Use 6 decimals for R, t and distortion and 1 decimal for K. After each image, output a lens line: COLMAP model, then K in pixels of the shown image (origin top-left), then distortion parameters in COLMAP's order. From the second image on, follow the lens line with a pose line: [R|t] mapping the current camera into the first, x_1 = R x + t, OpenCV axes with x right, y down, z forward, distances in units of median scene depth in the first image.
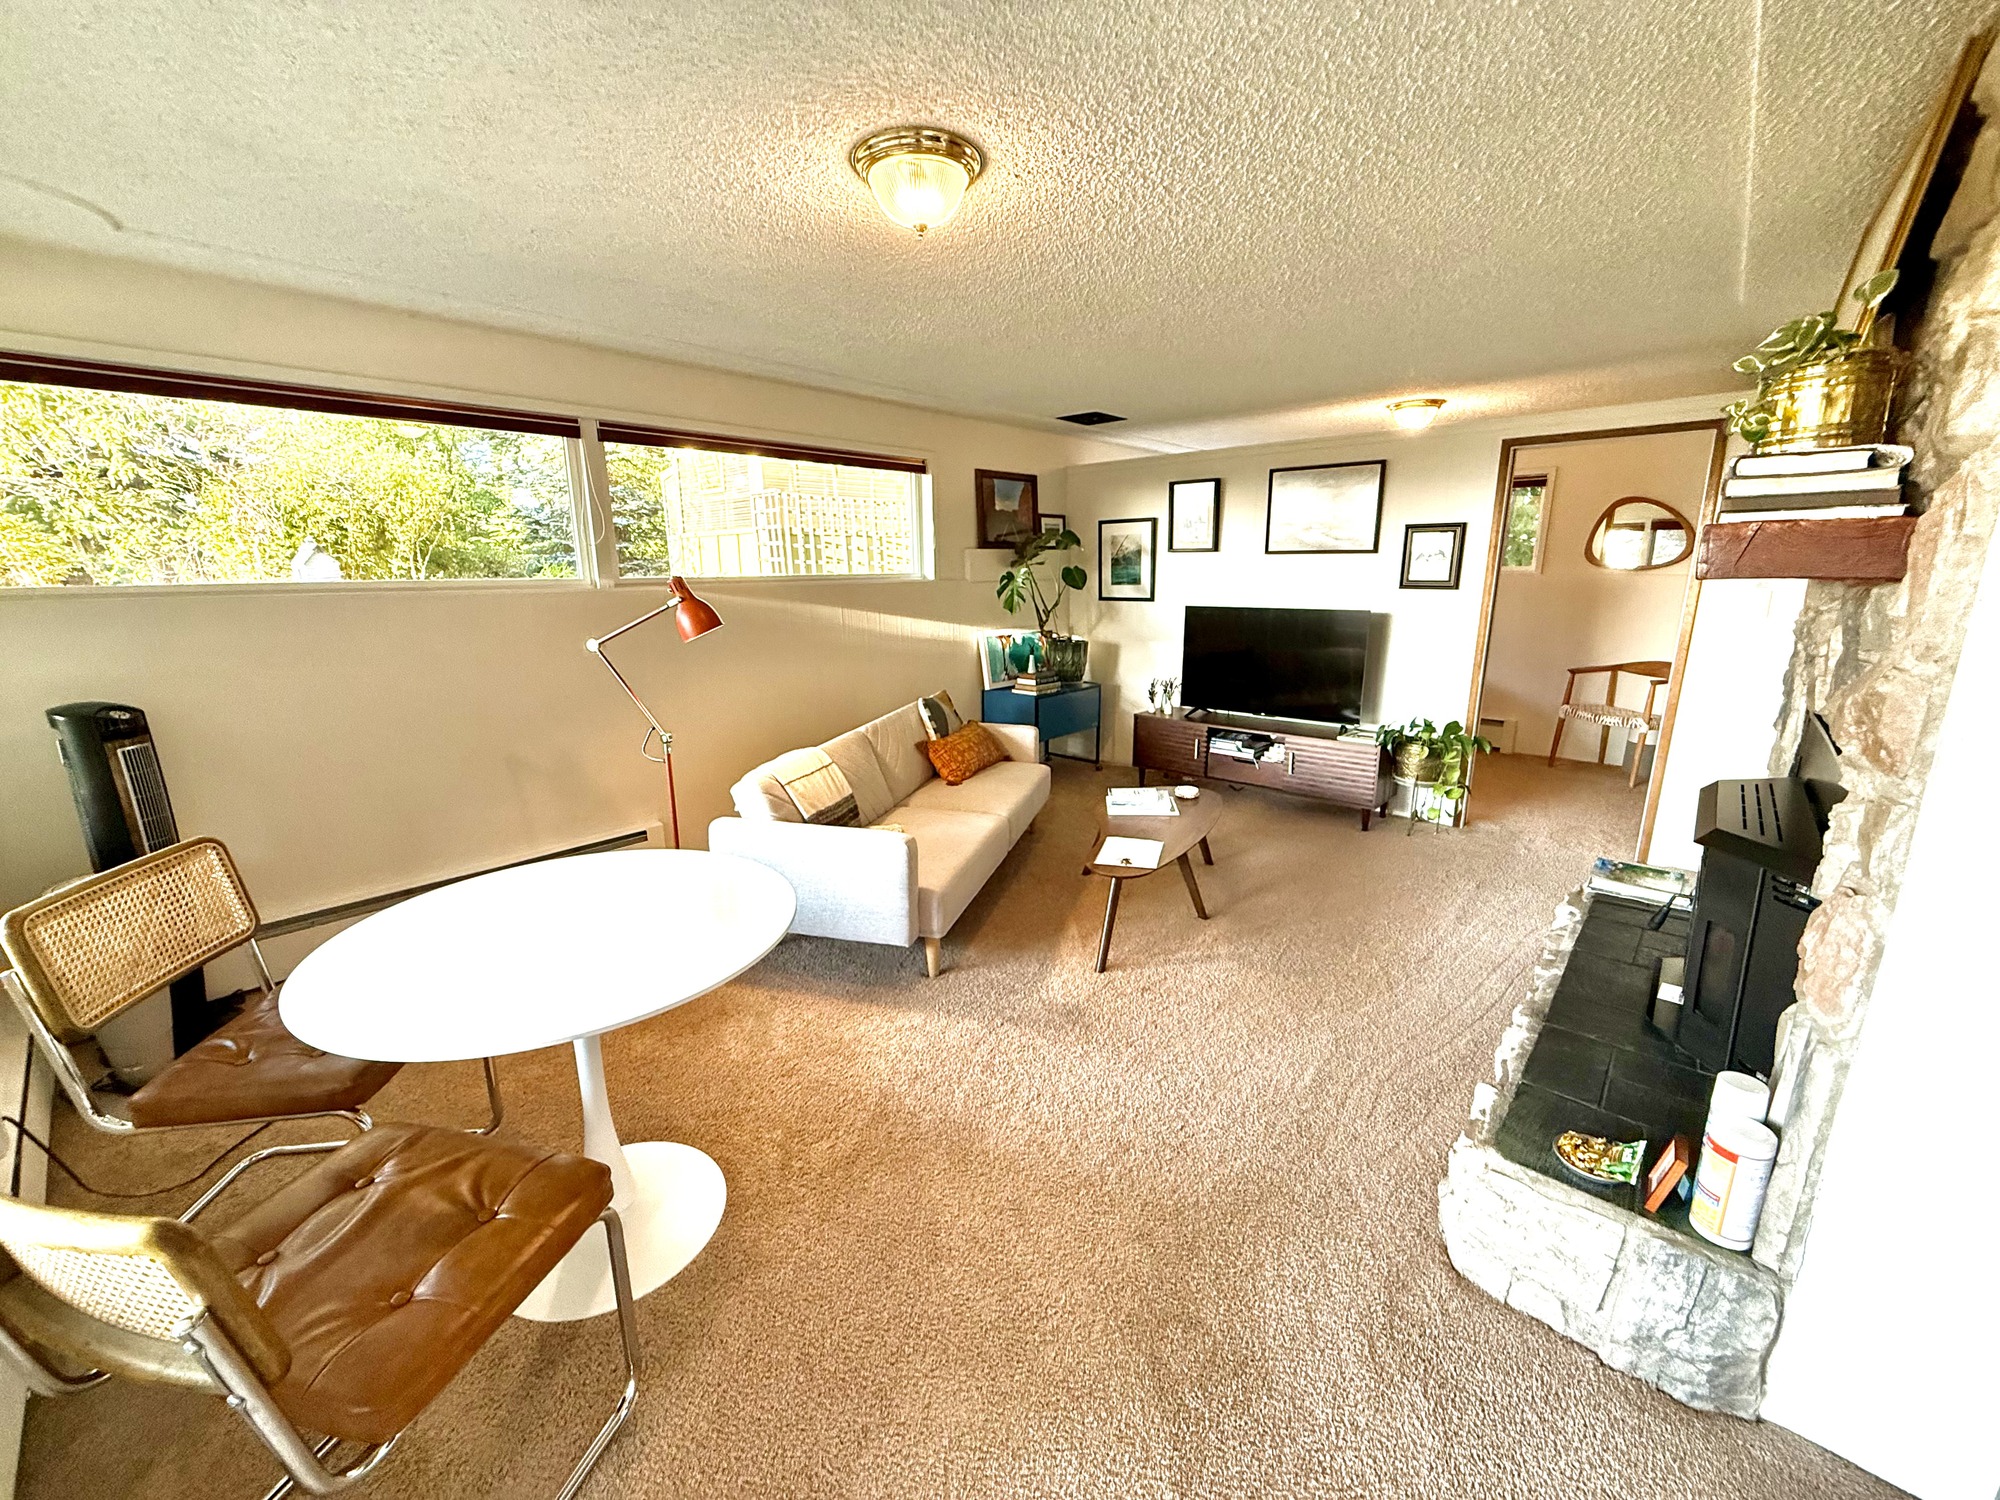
lens RADIAL K [[807.2, 0, 993.7], [0, 807.2, 743.3], [0, 0, 1]] dist [0.012700, 0.000083]
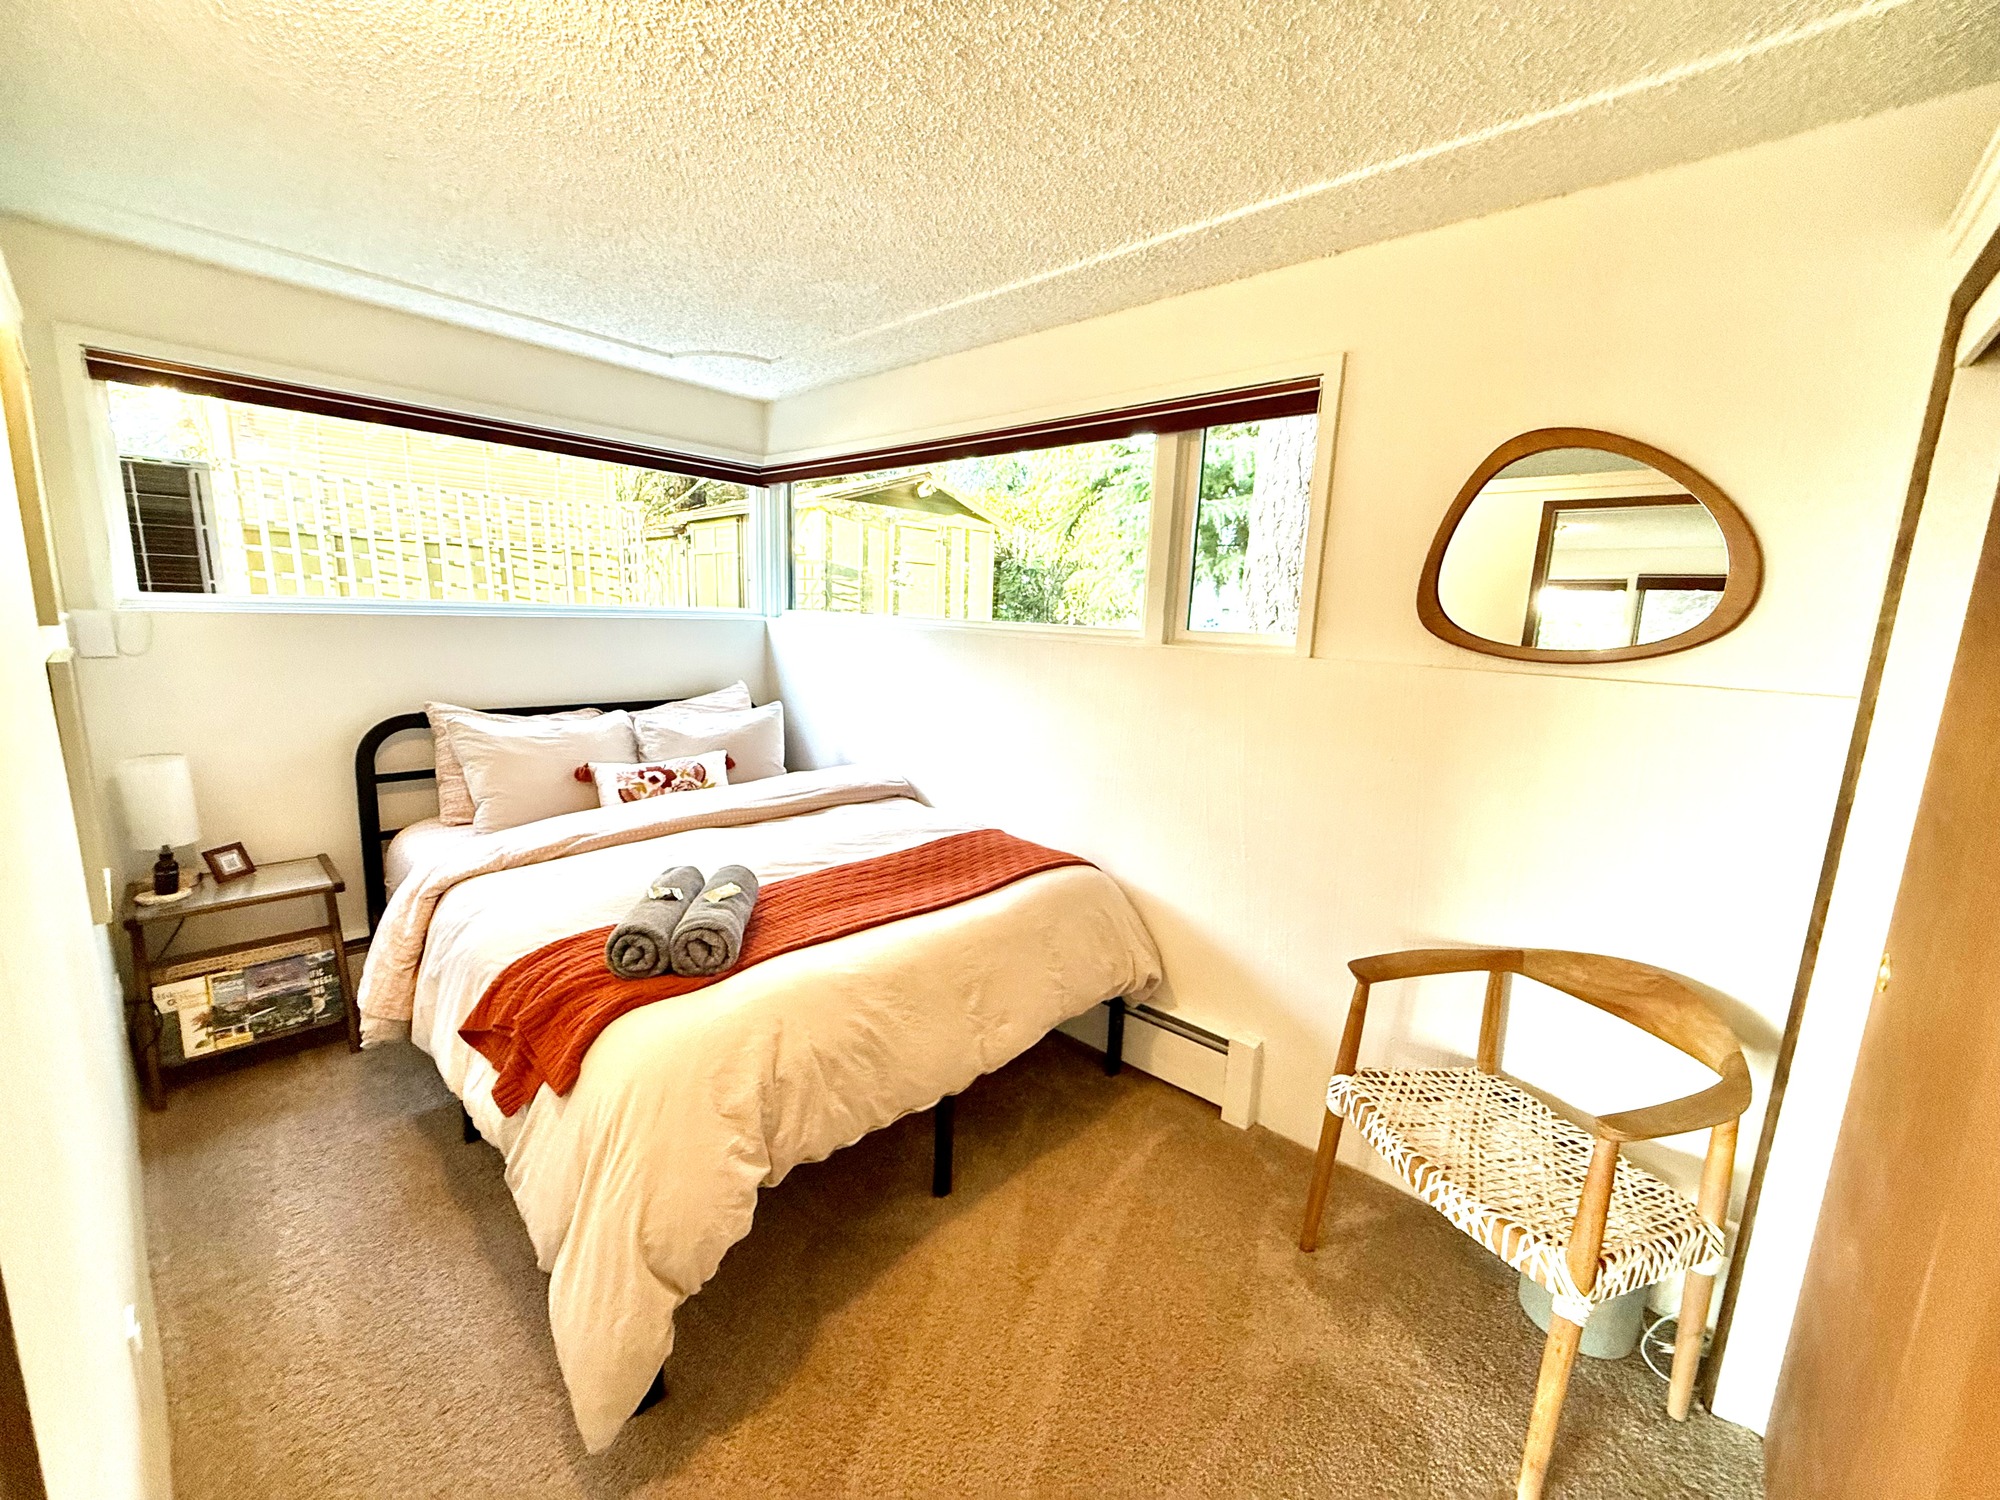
lens RADIAL K [[807.2, 0, 1000.6], [0, 807.2, 751.2], [0, 0, 1]] dist [0.012700, 0.000083]
pose [[0.999014, 0.043699, 0.007886, 0.293375], [-0.043287, 0.997982, -0.046458, -0.080001], [-0.009901, 0.046071, 0.998889, 0.354328]]
